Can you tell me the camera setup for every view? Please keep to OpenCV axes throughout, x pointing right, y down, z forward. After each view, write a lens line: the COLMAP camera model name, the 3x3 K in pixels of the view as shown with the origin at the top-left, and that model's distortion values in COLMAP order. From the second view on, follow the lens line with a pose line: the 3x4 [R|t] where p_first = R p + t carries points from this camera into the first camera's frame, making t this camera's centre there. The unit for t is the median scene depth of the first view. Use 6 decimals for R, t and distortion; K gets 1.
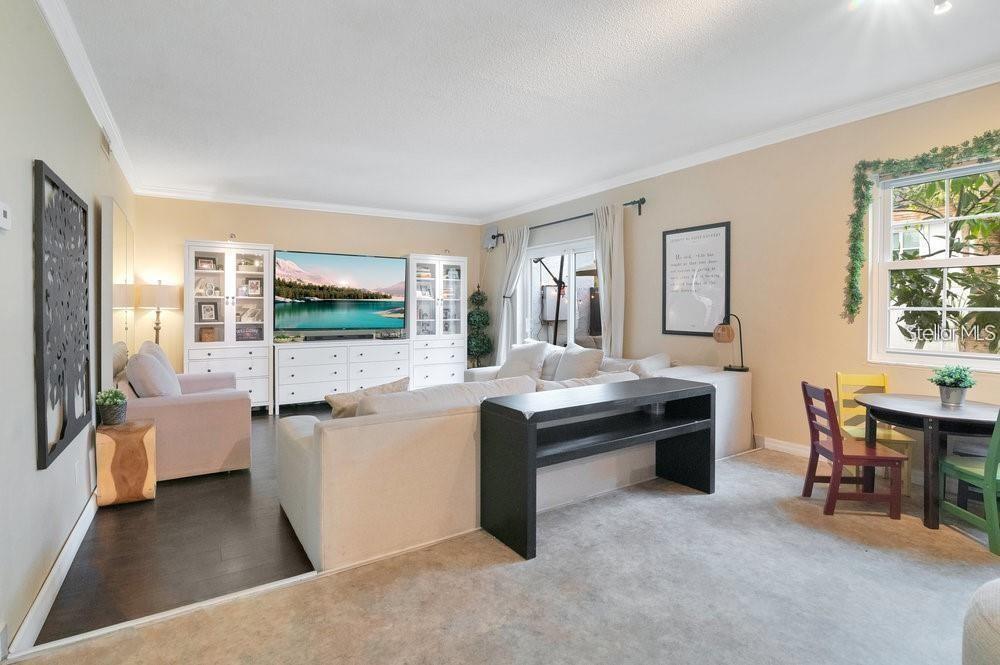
lens RADIAL K [[483.5, 0, 492.0], [0, 483.5, 312.9], [0, 0, 1]] dist [-0.024190, 0.000279]
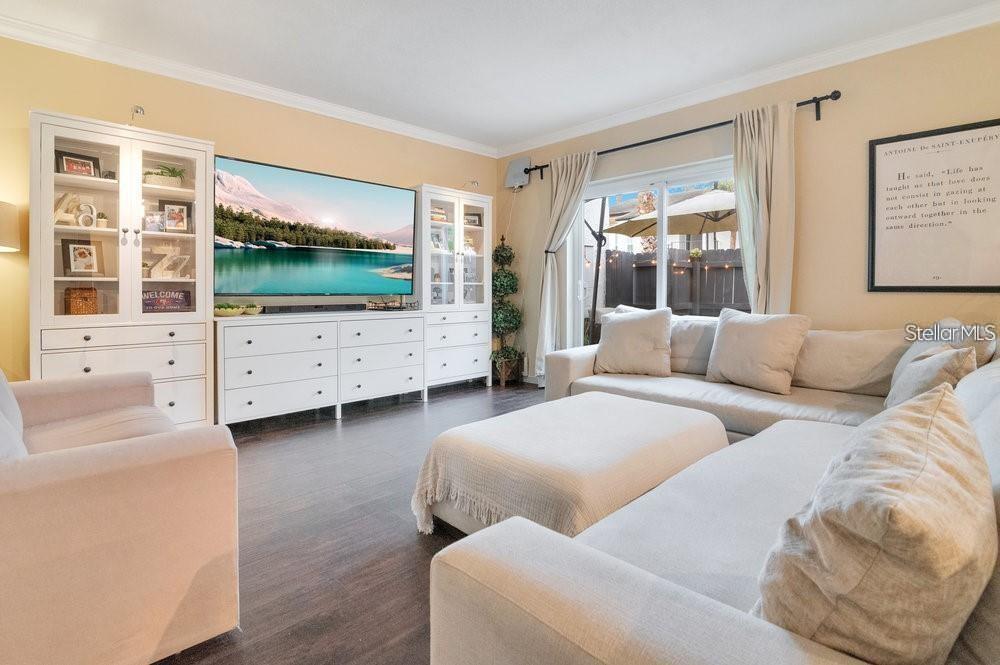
lens RADIAL K [[472.3, 0, 495.4], [0, 472.3, 297.0], [0, 0, 1]] dist [-0.020093, -0.000588]
pose [[0.976956, -0.004431, 0.213395, -0.251547], [0.003338, 0.999979, 0.005481, 0.038445], [-0.213415, -0.004642, 0.976951, 0.392669]]
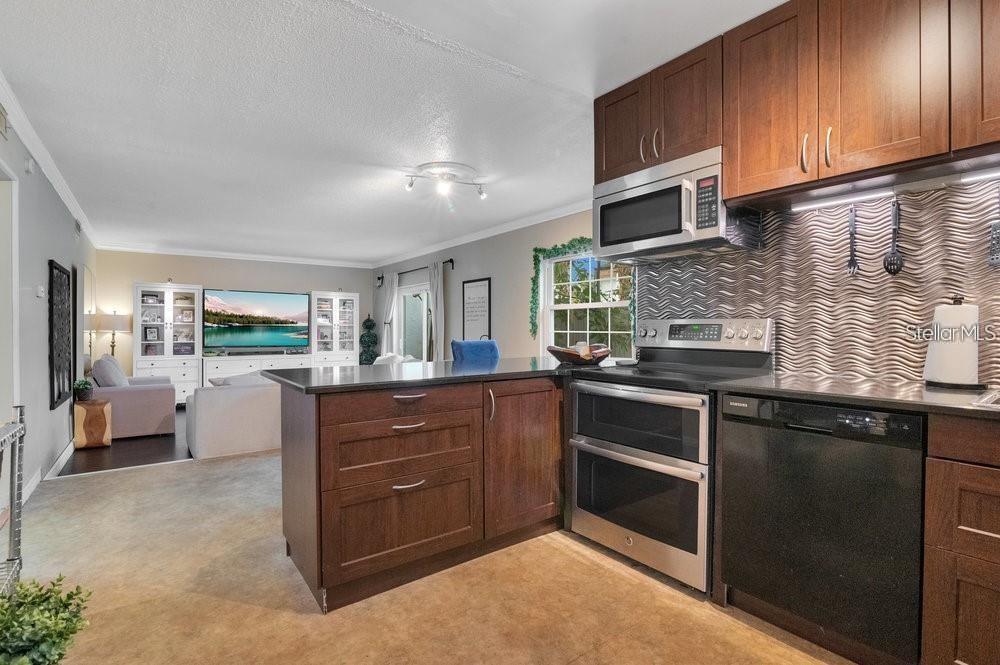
lens RADIAL K [[471.0, 0, 500.0], [0, 471.0, 332.5], [0, 0, 1]] dist [-0.017470, -0.000018]
pose [[0.996584, 0.000090, 0.082583, 0.290917], [0.000480, 0.999976, -0.006884, 0.003570], [-0.082581, 0.006900, 0.996560, -0.415030]]
